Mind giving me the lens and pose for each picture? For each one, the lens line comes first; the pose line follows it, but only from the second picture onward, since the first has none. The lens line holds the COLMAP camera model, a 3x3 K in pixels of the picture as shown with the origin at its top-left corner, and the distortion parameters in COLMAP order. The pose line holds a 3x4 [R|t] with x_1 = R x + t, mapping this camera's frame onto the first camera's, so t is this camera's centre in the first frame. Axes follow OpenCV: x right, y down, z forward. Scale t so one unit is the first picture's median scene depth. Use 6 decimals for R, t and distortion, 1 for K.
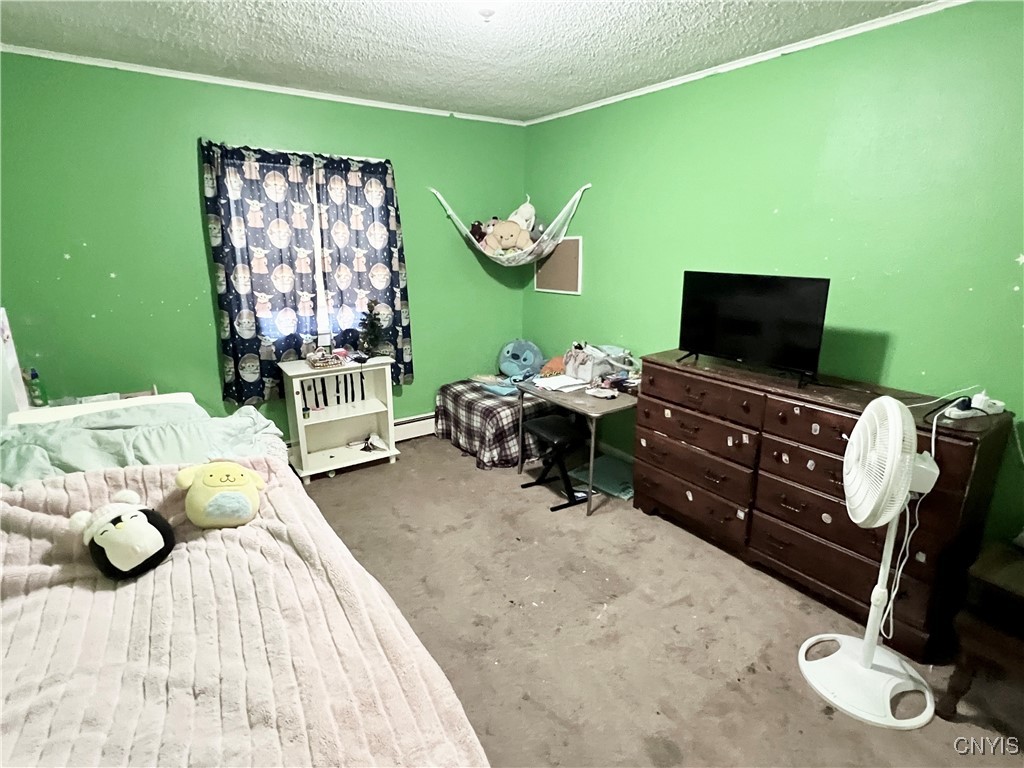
lens RADIAL K [[525.8, 0, 514.1], [0, 525.8, 380.9], [0, 0, 1]] dist [-0.002269, -0.001887]
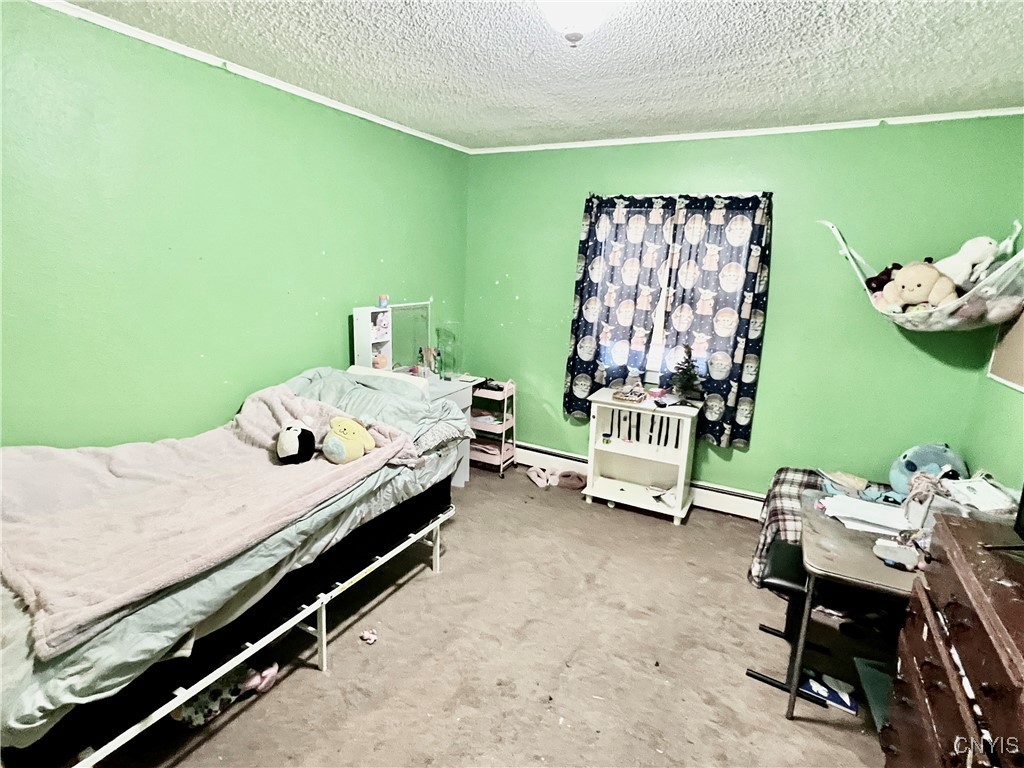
lens RADIAL K [[525.8, 0, 513.6], [0, 525.8, 385.0], [0, 0, 1]] dist [-0.002269, -0.001887]
pose [[0.457650, 0.209592, -0.864076, 0.402064], [-0.270584, 0.958555, 0.089197, -0.084891], [0.846960, 0.192984, 0.495395, 0.293247]]
